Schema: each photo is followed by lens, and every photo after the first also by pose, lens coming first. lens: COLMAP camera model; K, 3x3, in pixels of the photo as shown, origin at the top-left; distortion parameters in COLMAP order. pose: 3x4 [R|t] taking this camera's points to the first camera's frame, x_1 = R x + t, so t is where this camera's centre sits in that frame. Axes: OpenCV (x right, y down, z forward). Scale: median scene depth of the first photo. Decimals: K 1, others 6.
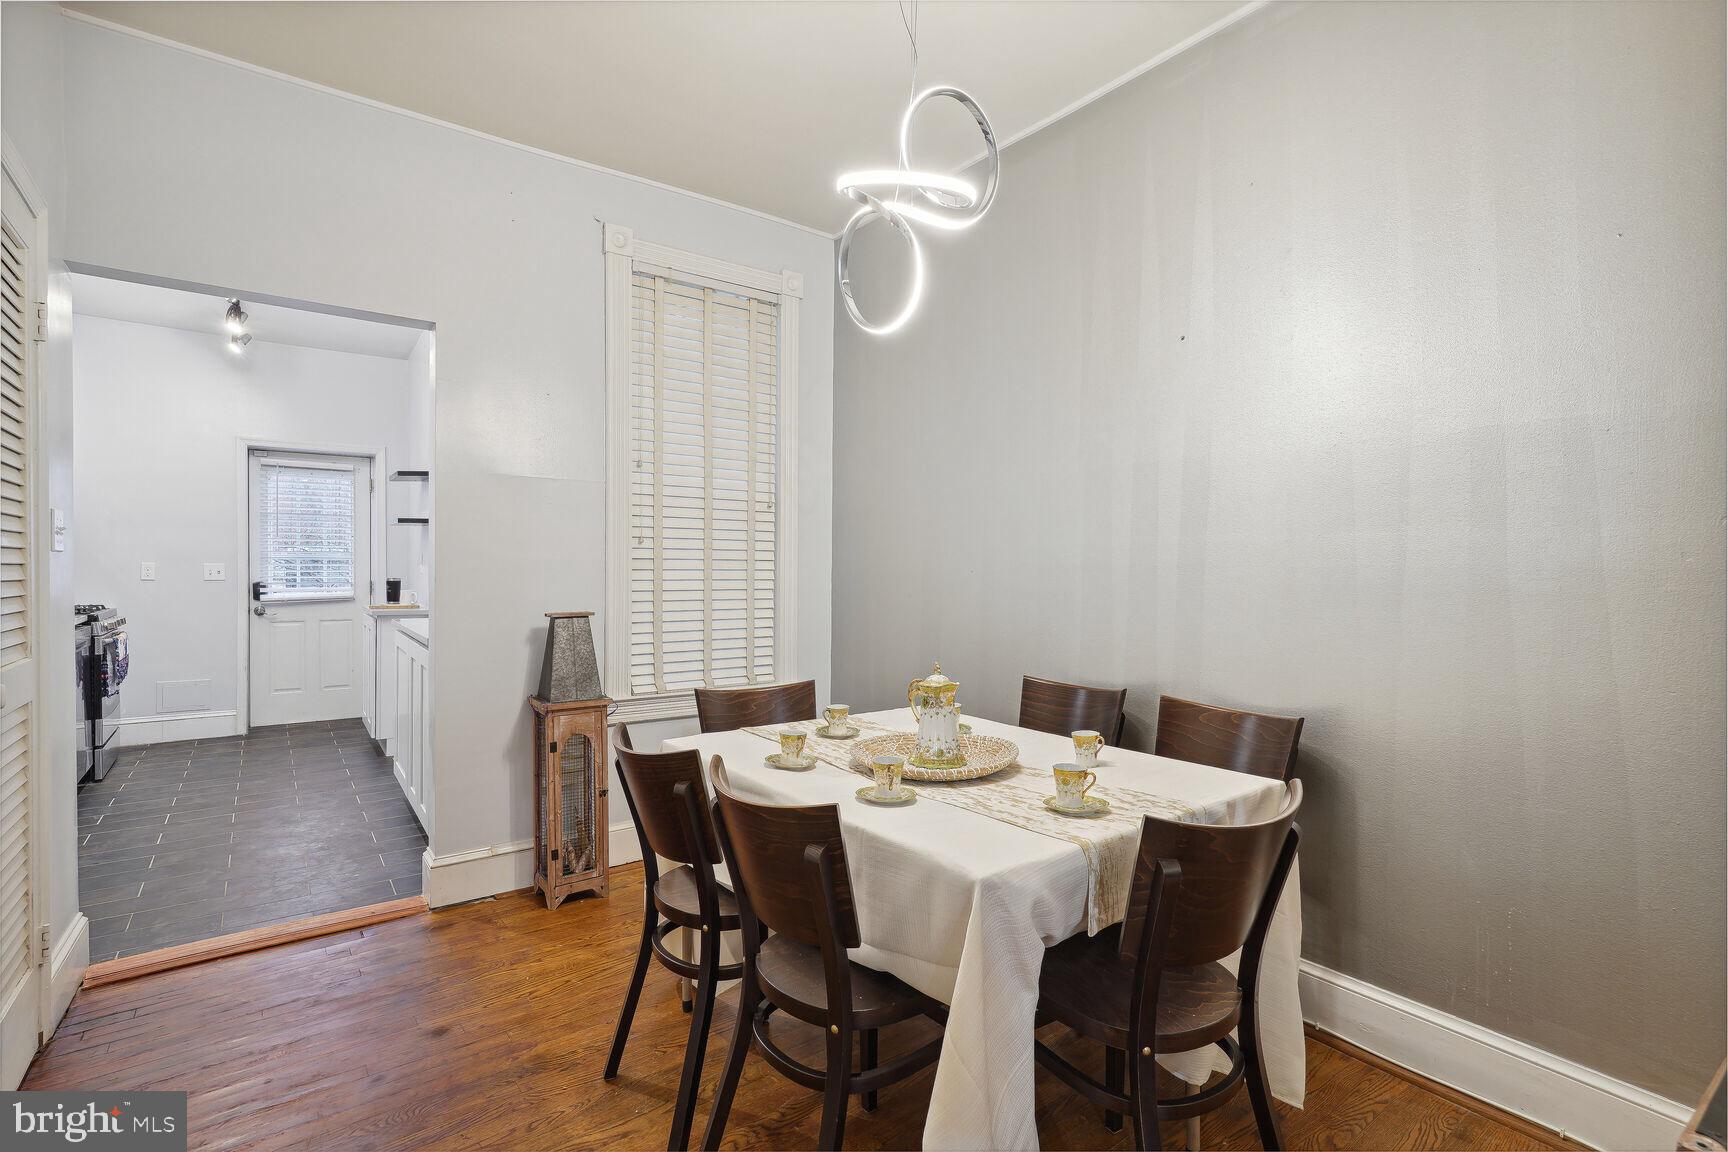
lens RADIAL K [[839.4, 0, 871.5], [0, 839.4, 575.2], [0, 0, 1]] dist [0.001647, 0.000483]
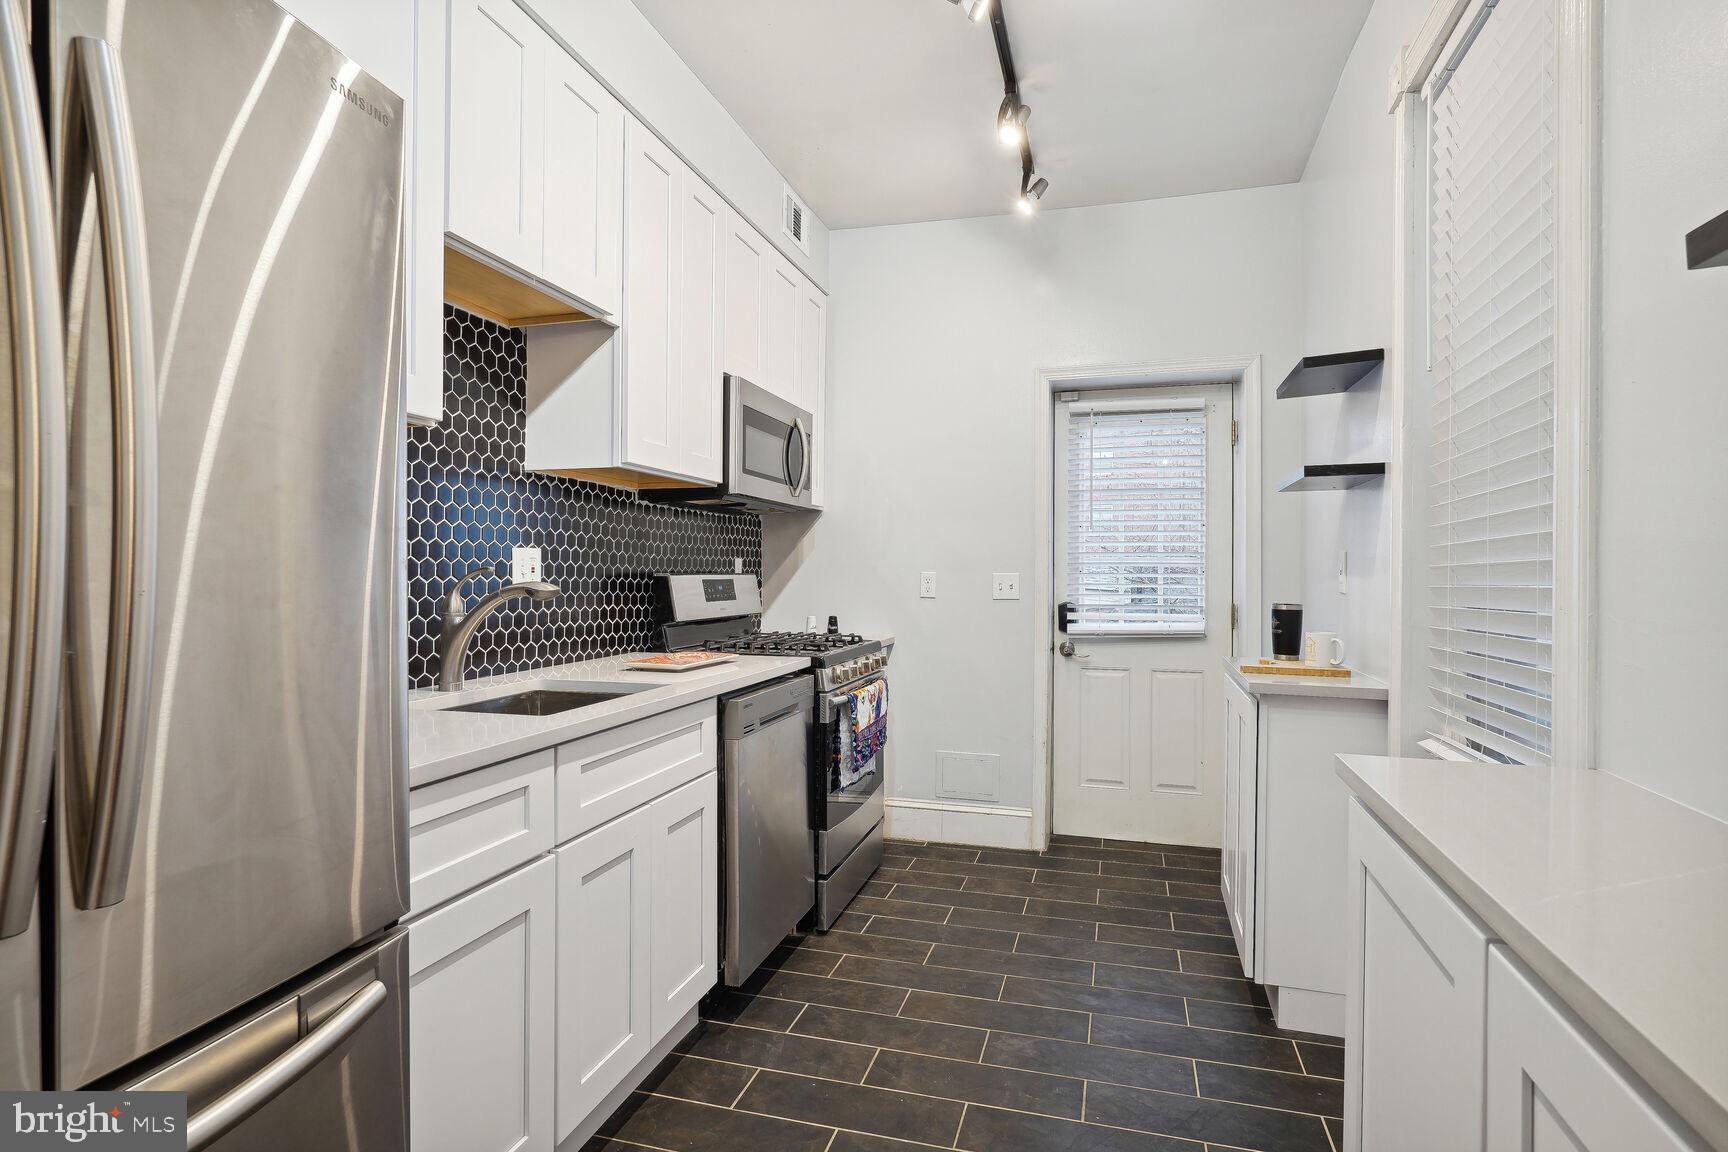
lens RADIAL K [[898.4, 0, 860.8], [0, 898.4, 573.9], [0, 0, 1]] dist [-0.000134, 0.000328]
pose [[0.614801, -0.001022, -0.788681, -0.304516], [-0.010219, 0.999905, -0.009261, -0.005563], [0.788616, 0.013753, 0.614732, 0.481024]]
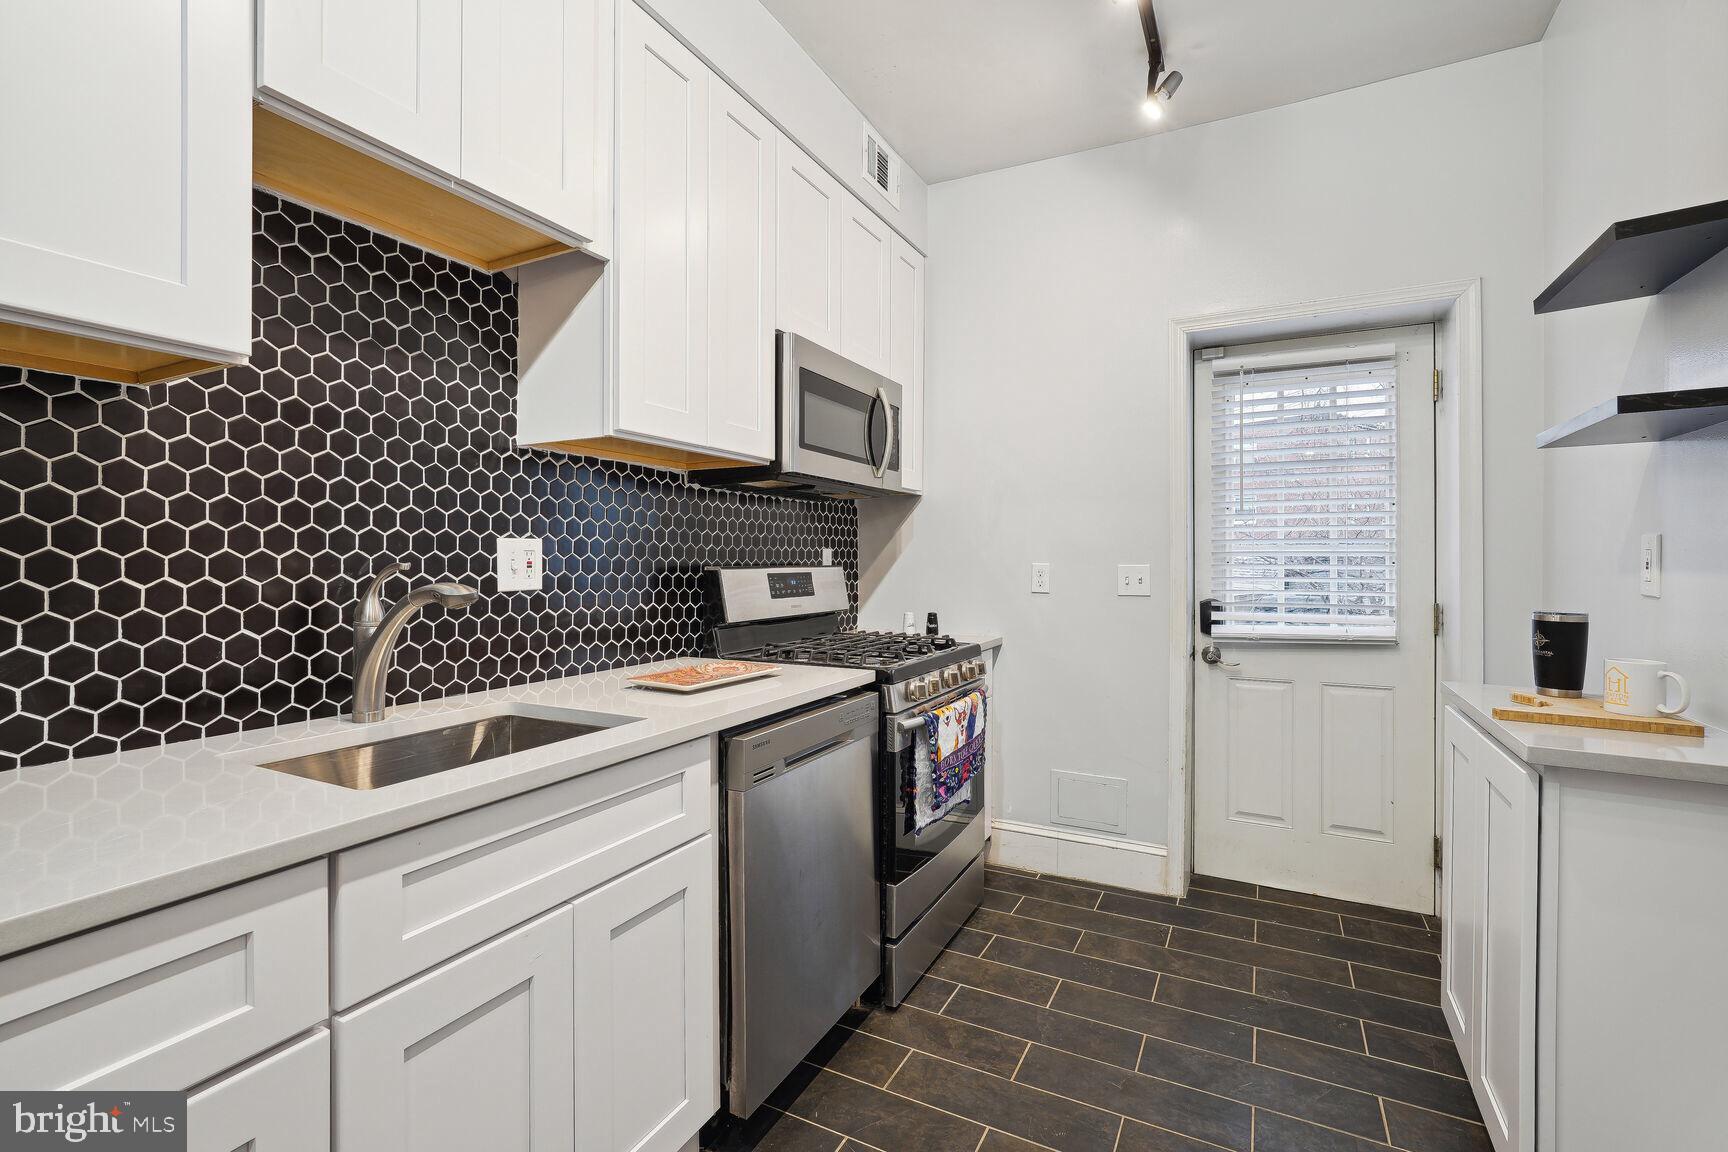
lens RADIAL K [[781.6, 0, 857.8], [0, 781.6, 559.4], [0, 0, 1]] dist [-0.014289, 0.008038]
pose [[0.446834, -0.005027, -0.894603, -0.402439], [-0.009241, 0.999905, -0.010235, -0.010022], [0.894569, 0.012841, 0.446745, 0.600673]]
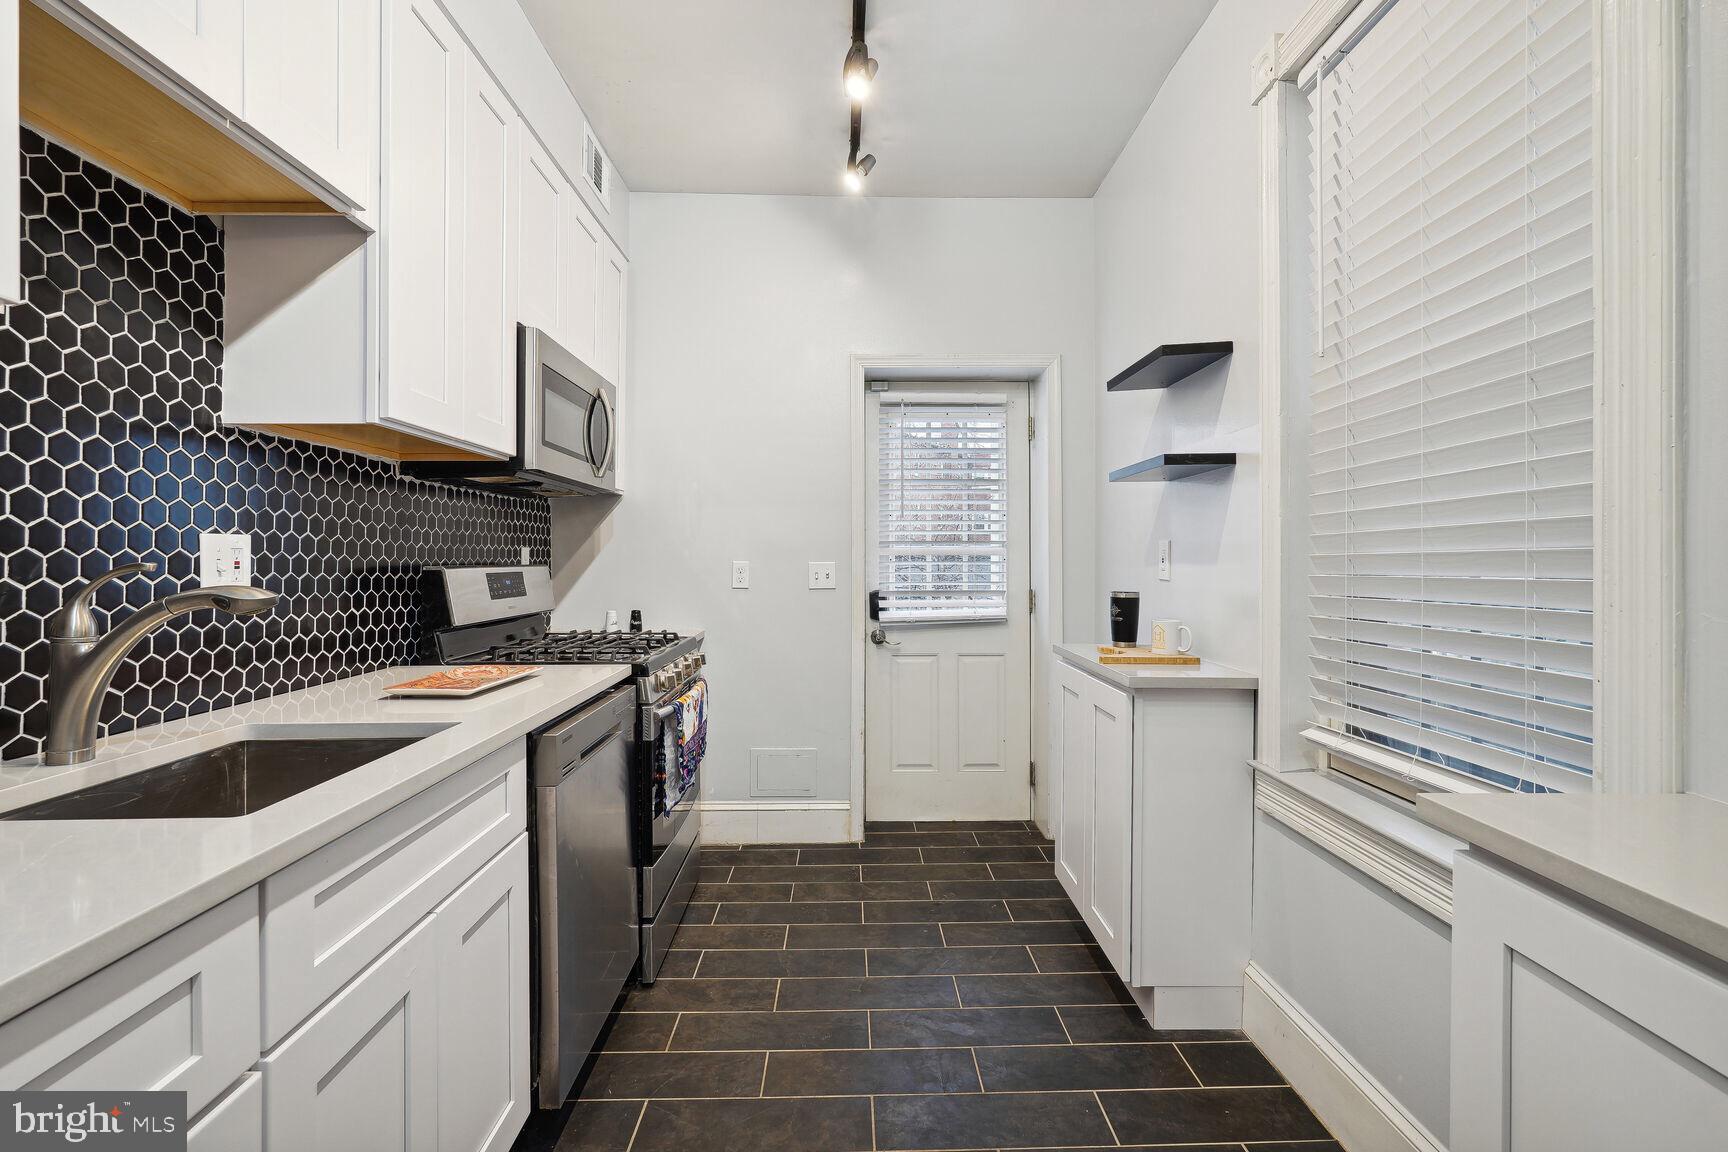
lens RADIAL K [[783.6, 0, 866.1], [0, 783.6, 557.1], [0, 0, 1]] dist [-0.013937, 0.009237]
pose [[0.825605, -0.007926, -0.564192, -0.415296], [-0.000197, 0.999897, -0.014335, -0.008830], [0.564248, 0.011946, 0.825519, 0.523979]]
